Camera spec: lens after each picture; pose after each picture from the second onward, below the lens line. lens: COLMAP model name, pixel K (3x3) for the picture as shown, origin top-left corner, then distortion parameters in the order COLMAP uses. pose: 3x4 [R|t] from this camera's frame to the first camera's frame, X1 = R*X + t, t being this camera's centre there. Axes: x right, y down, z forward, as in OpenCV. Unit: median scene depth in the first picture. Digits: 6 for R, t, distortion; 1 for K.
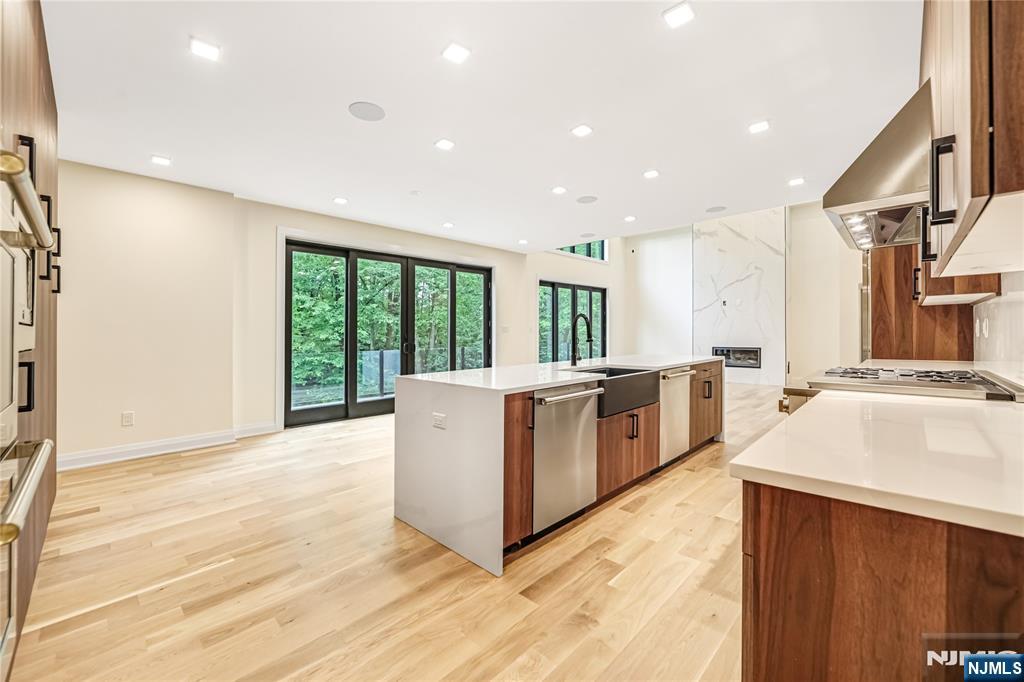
lens RADIAL K [[406.3, 0, 512.0], [0, 406.3, 341.0], [0, 0, 1]] dist [0.000081, 0.000006]
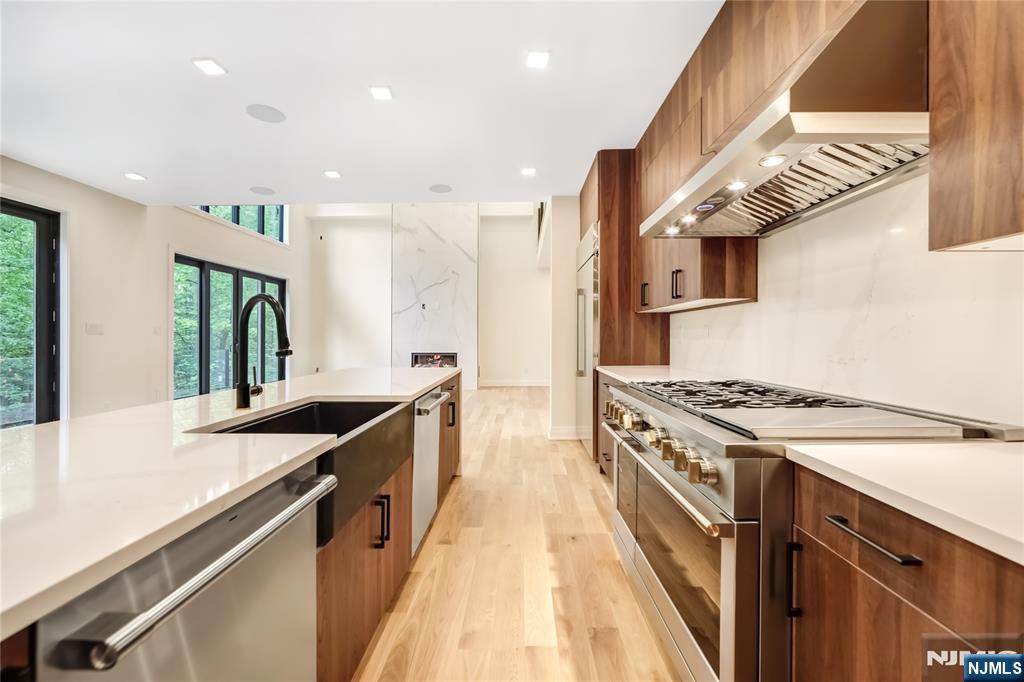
lens RADIAL K [[427.3, 0, 512.0], [0, 427.3, 341.0], [0, 0, 1]] dist [-0.012149, -0.000362]
pose [[0.746927, 0.000026, 0.664906, 0.026309], [0.008146, 0.999925, -0.009190, -0.003161], [-0.664856, 0.012281, 0.746871, 0.193744]]
